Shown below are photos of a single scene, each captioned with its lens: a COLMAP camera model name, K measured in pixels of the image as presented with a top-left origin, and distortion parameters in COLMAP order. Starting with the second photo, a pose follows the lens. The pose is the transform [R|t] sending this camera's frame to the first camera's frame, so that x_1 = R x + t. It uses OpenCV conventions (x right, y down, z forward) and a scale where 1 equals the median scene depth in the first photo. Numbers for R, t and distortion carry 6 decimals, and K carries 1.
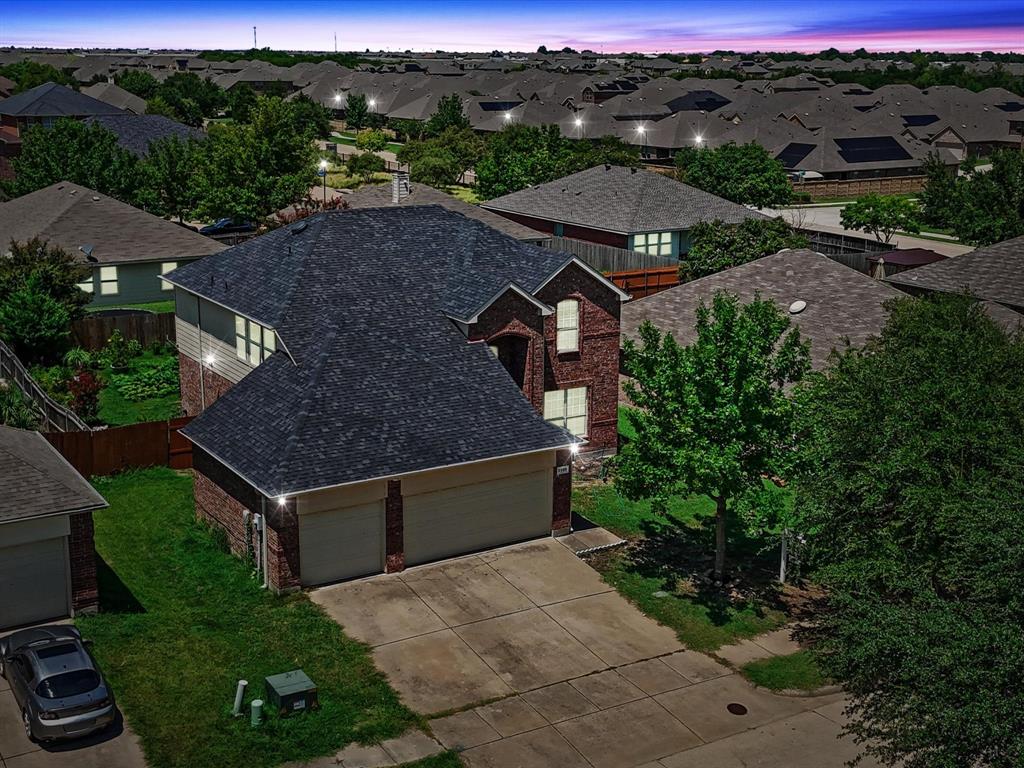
lens RADIAL K [[1308.3, 0, 512.0], [0, 1308.3, 384.0], [0, 0, 1]] dist [0.026052, 0.014027]
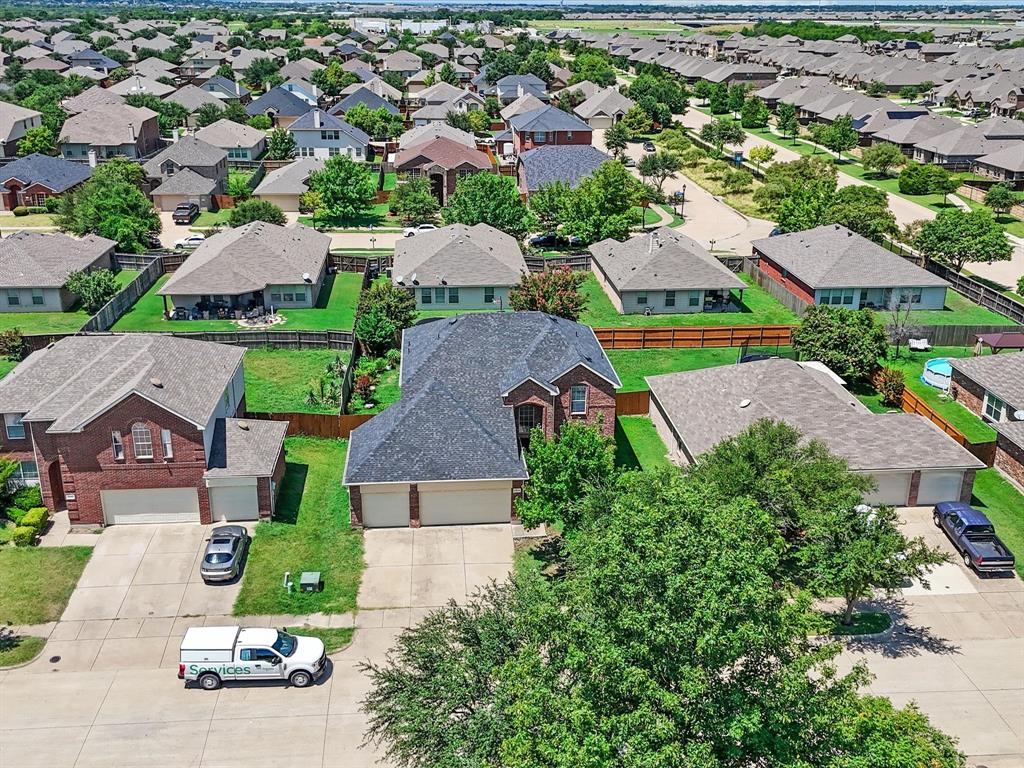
lens RADIAL K [[1009.1, 0, 512.0], [0, 1009.1, 384.0], [0, 0, 1]] dist [0.113350, -0.233630]
pose [[0.889243, 0.155582, -0.430164, 0.670229], [-0.107740, 0.985163, 0.133592, -0.292001], [0.444566, -0.072450, 0.892812, -0.279025]]
